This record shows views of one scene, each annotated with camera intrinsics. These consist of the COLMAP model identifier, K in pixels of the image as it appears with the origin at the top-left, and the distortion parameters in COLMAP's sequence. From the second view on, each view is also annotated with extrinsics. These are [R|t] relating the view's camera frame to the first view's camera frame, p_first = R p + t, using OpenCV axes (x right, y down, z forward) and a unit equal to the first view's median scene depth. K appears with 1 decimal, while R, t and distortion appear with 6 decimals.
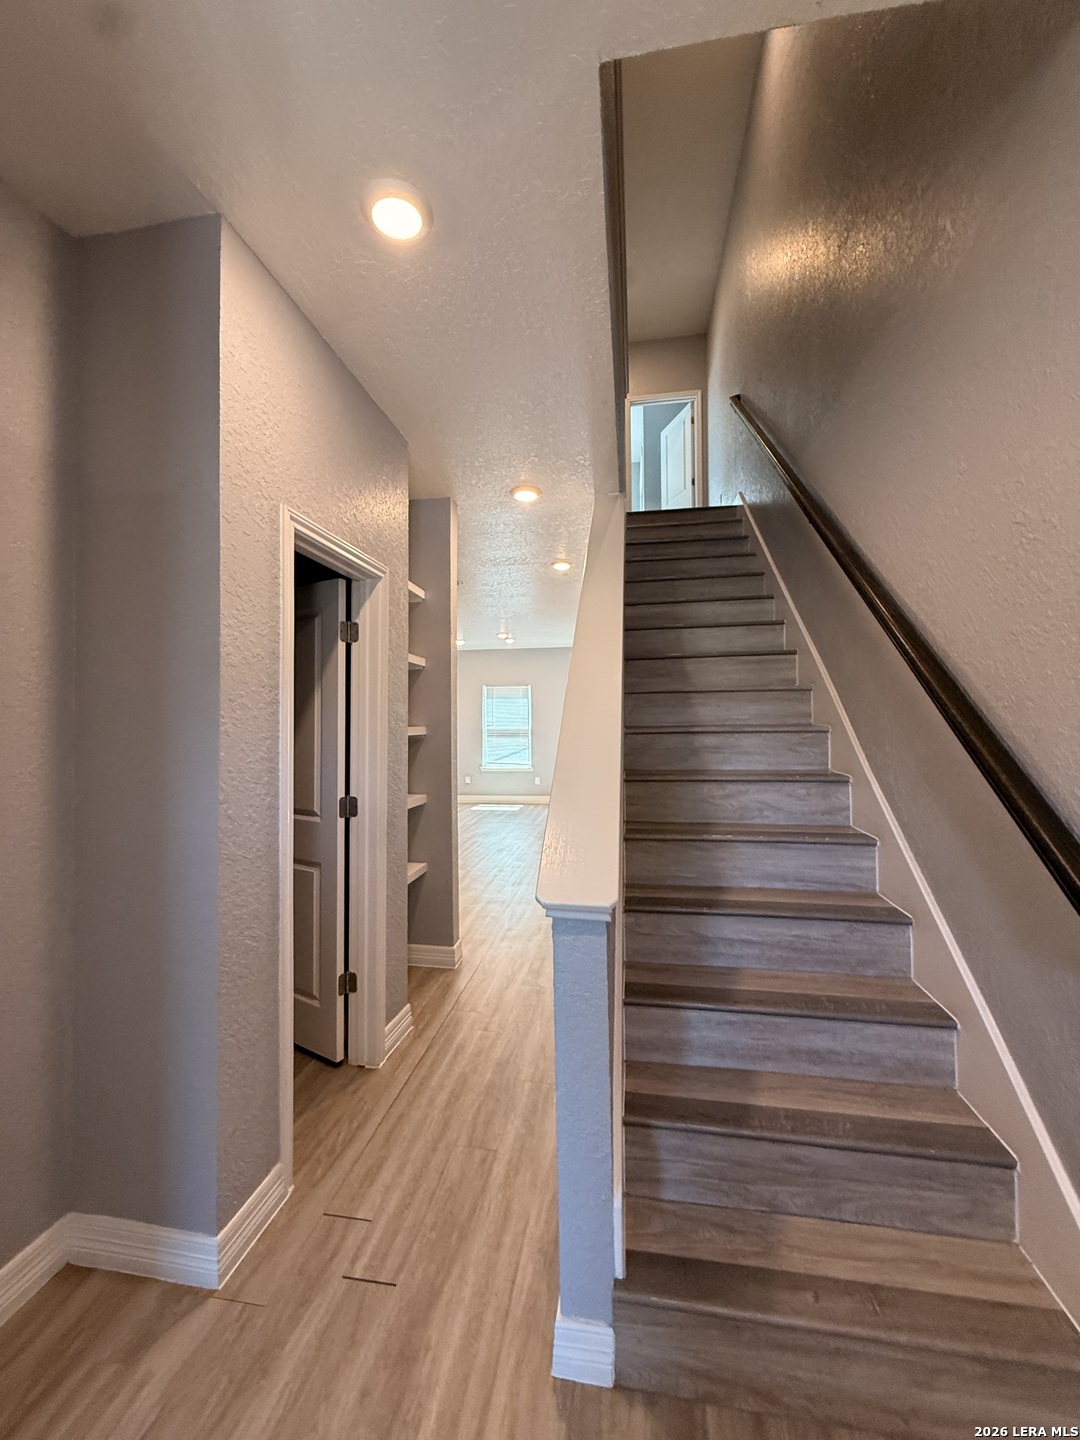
lens RADIAL K [[575.8, 0, 538.6], [0, 575.8, 716.2], [0, 0, 1]] dist [-0.000645, -0.000004]
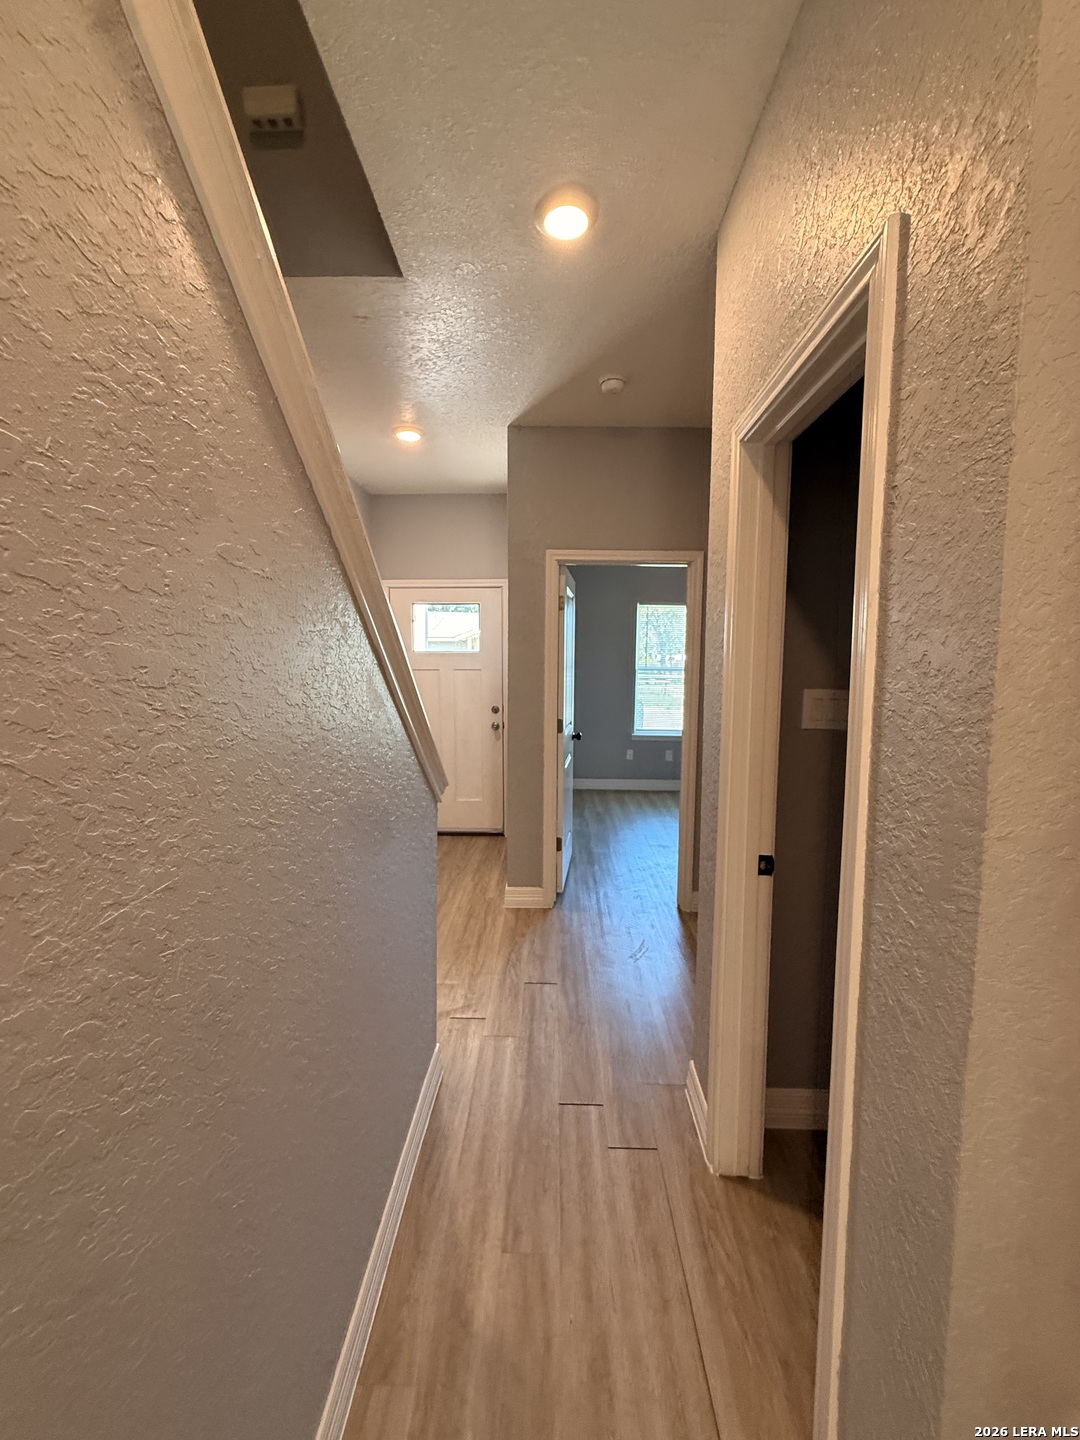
lens RADIAL K [[575.8, 0, 538.6], [0, 575.8, 716.2], [0, 0, 1]] dist [-0.000645, -0.000004]
pose [[-0.990558, 0.013565, -0.136419, -0.027091], [0.003218, 0.997119, 0.075789, 0.000256], [0.137055, 0.074635, -0.987748, 1.800900]]
